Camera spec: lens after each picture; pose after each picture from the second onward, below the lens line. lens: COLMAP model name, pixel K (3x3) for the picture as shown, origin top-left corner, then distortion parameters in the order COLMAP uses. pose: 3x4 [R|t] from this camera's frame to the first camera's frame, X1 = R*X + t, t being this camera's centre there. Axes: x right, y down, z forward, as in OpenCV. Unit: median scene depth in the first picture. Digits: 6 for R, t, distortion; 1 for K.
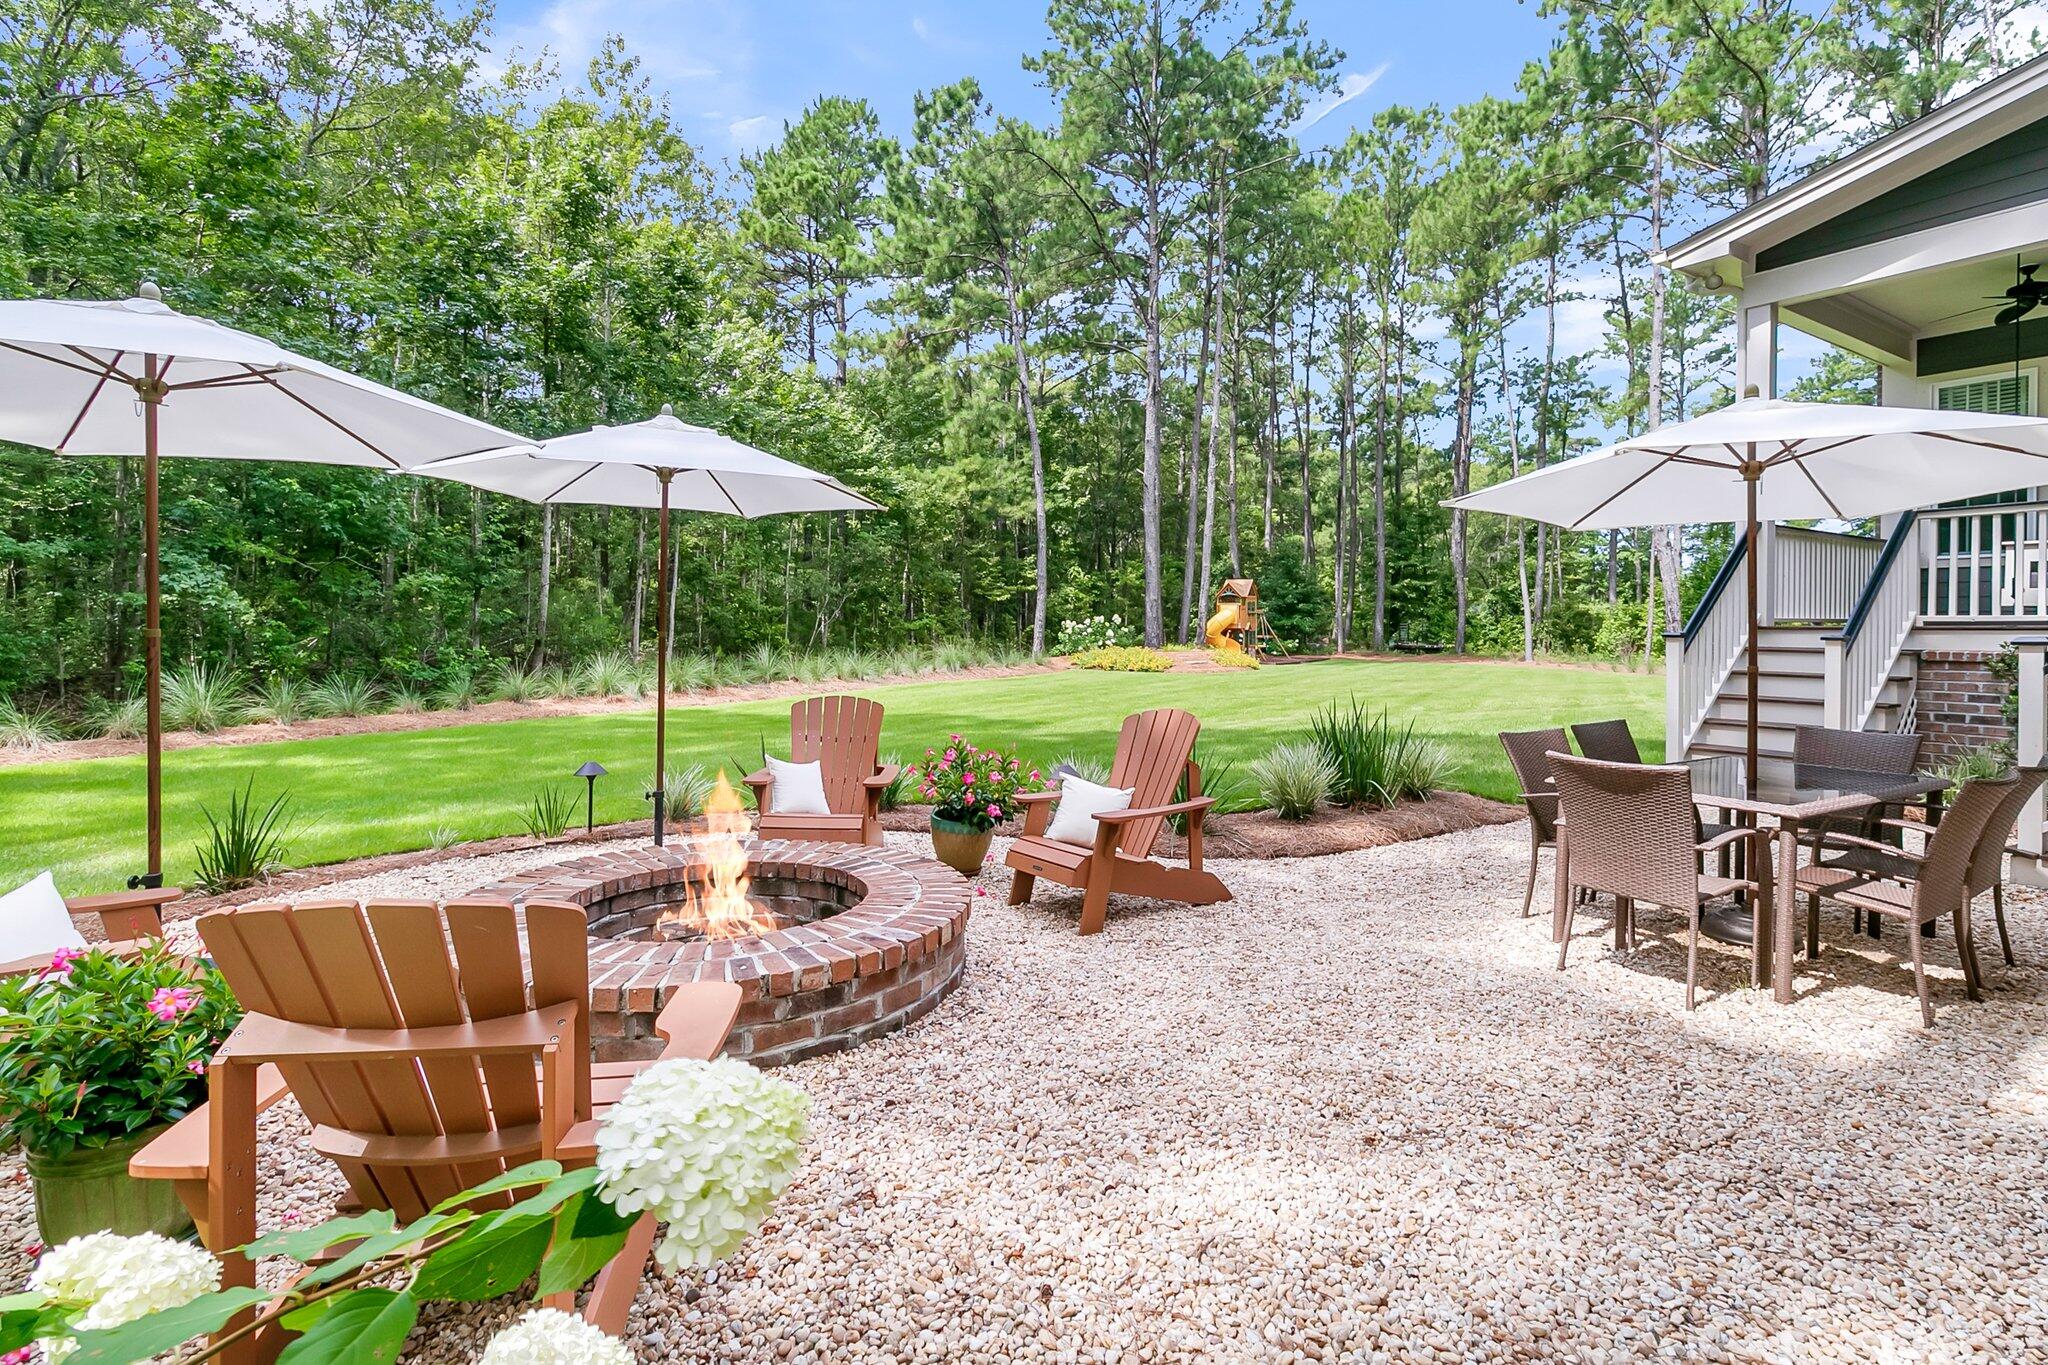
lens RADIAL K [[982.6, 0, 1030.3], [0, 982.6, 633.0], [0, 0, 1]] dist [-0.000092, -0.000134]
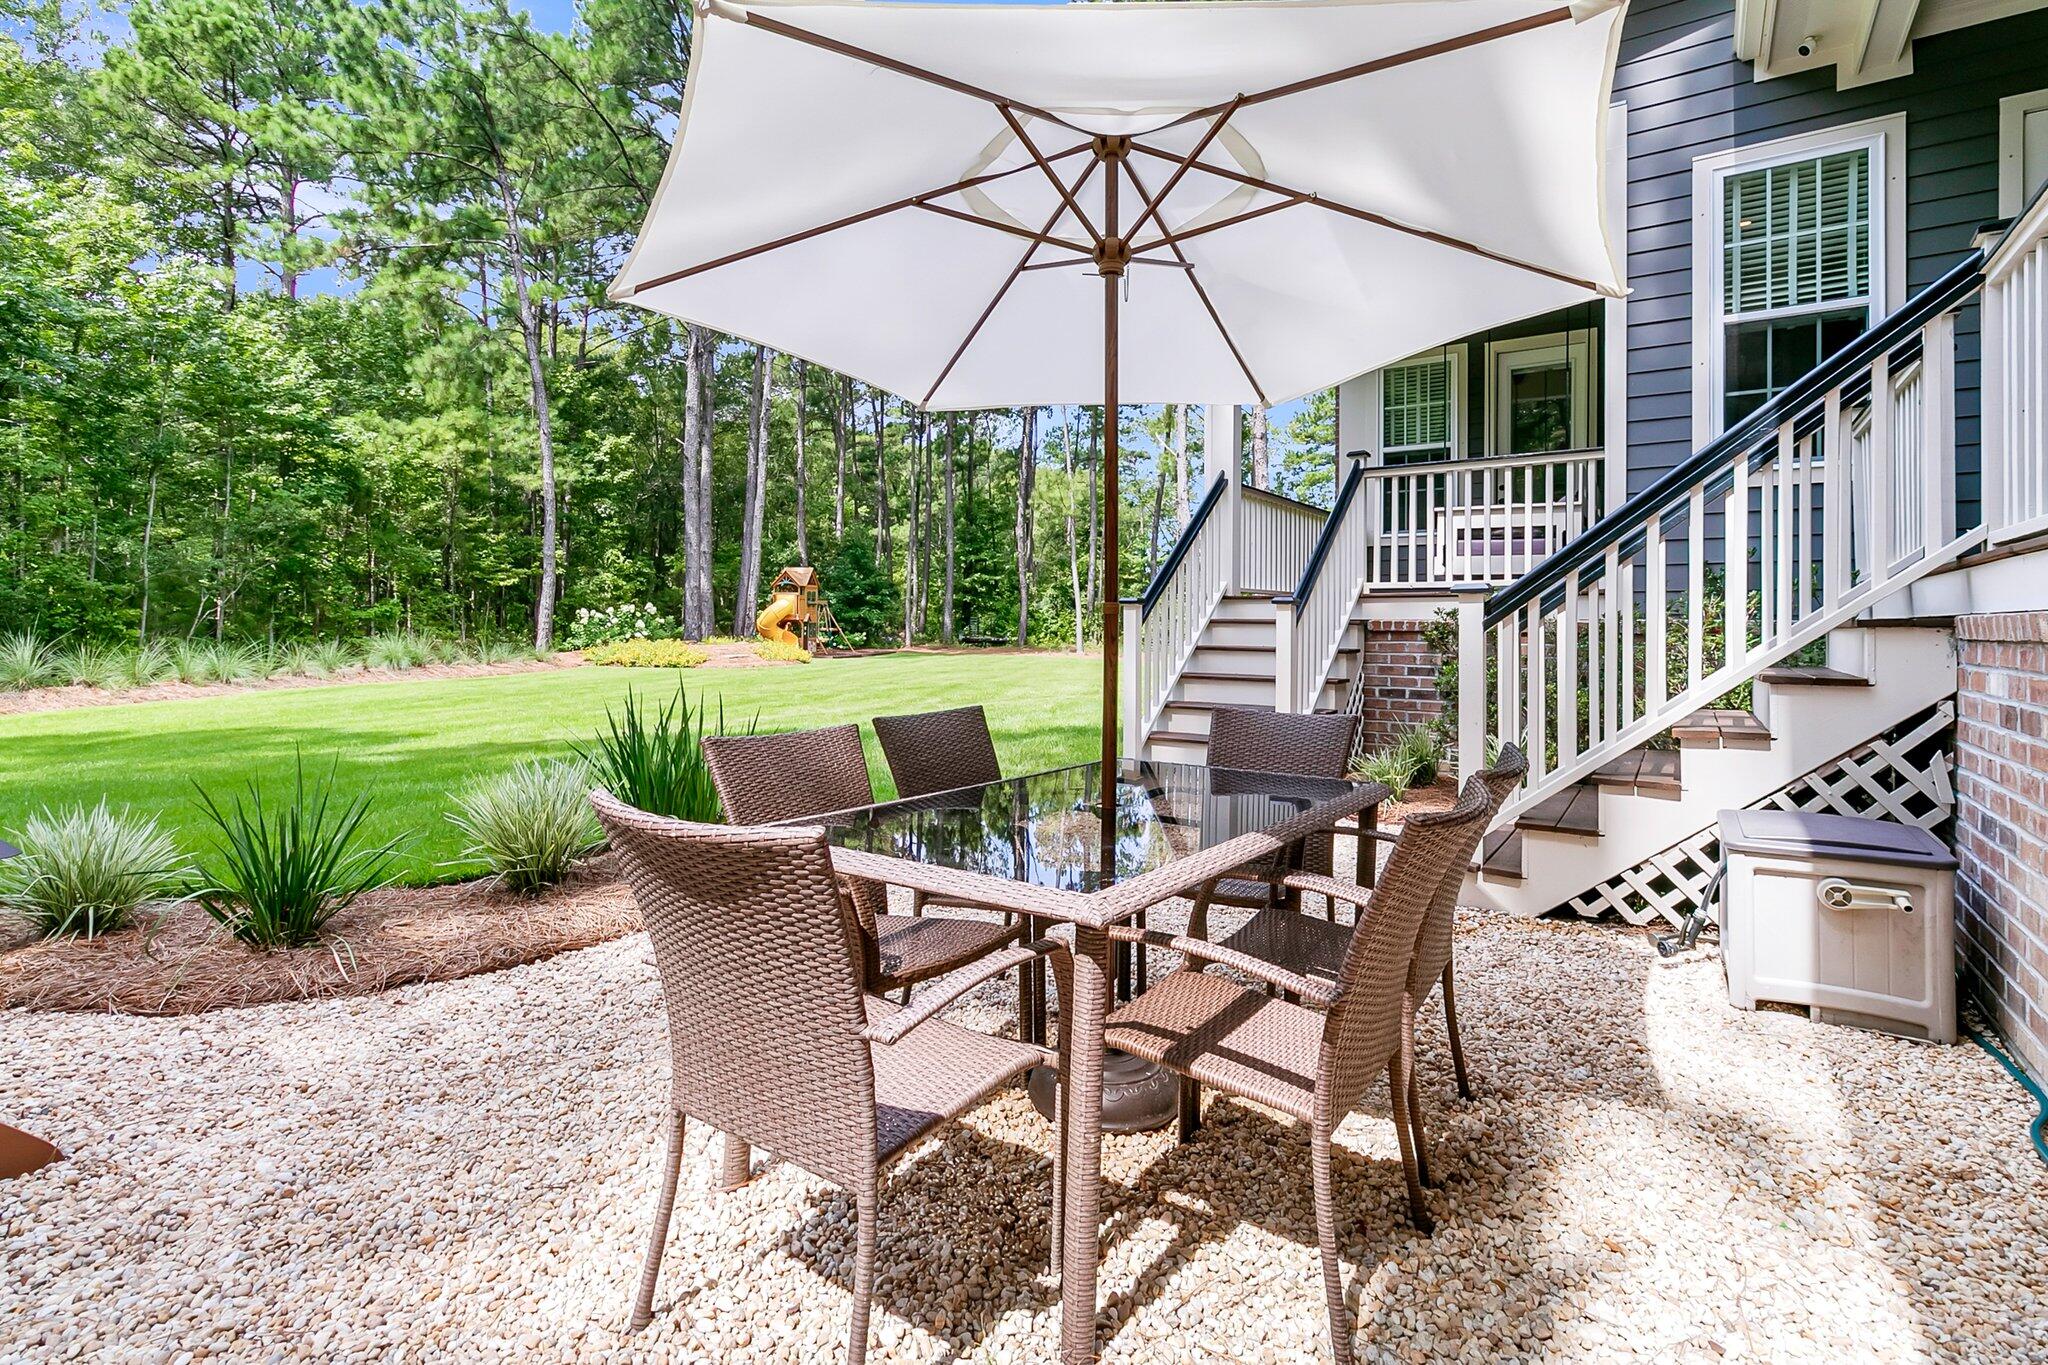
lens RADIAL K [[982.6, 0, 1030.3], [0, 982.6, 633.0], [0, 0, 1]] dist [-0.000092, -0.000134]
pose [[0.922316, -0.002251, 0.386429, 0.060855], [0.001506, 0.999996, 0.002231, 0.006297], [-0.386433, -0.001475, 0.922316, 0.064084]]
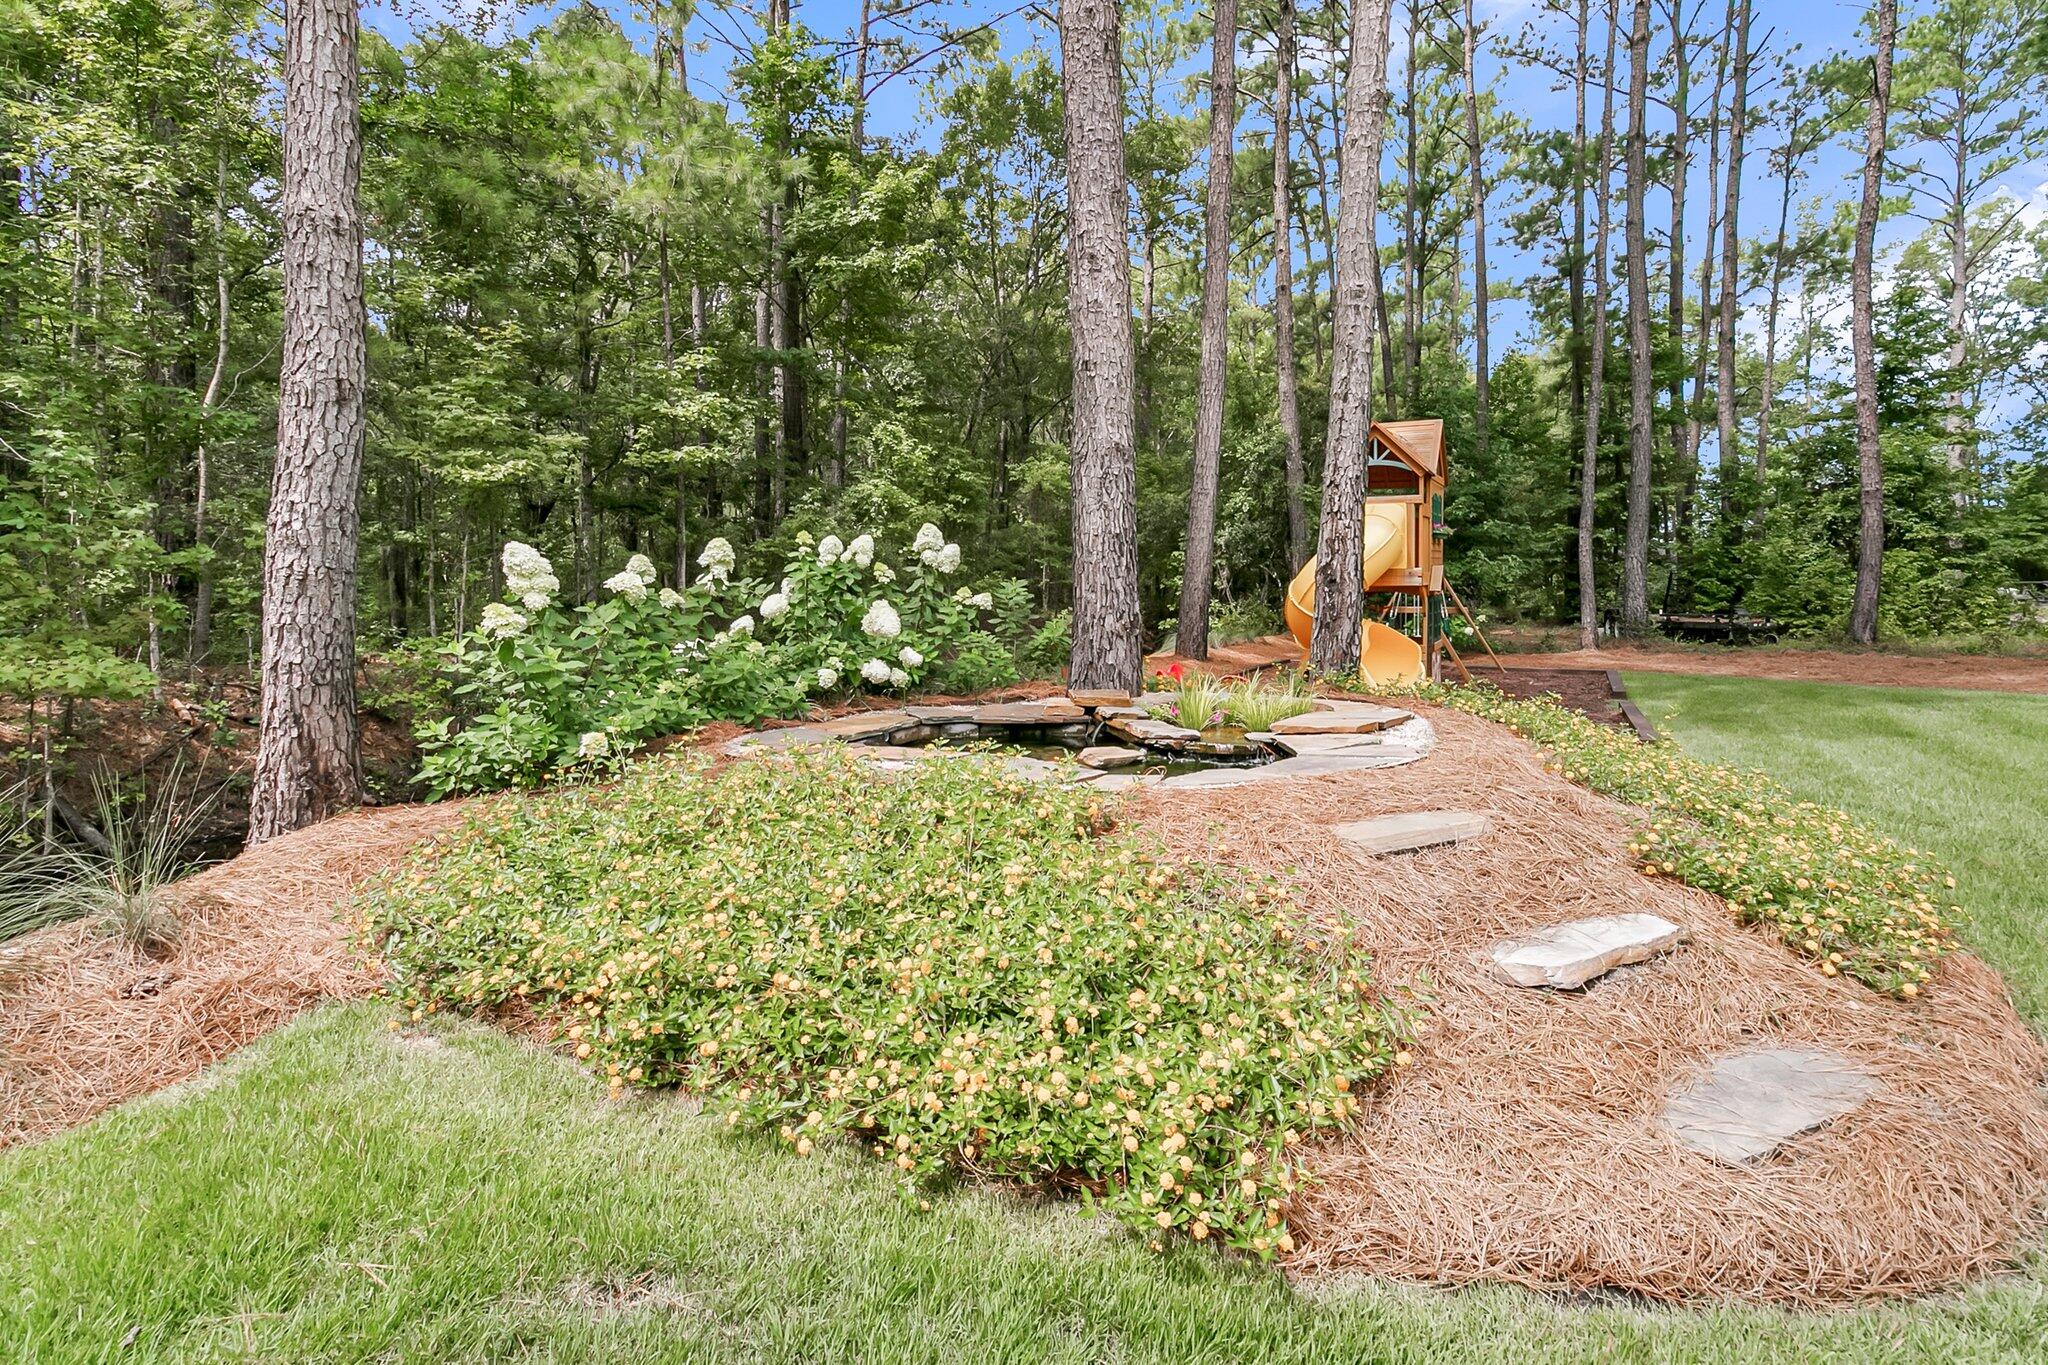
lens RADIAL K [[964.1, 0, 1042.5], [0, 964.1, 623.5], [0, 0, 1]] dist [-0.014063, 0.000016]
pose [[0.997880, -0.016704, 0.062903, 0.096207], [0.014795, 0.999419, 0.030697, -0.004079], [-0.063379, -0.029702, 0.997547, 0.781360]]
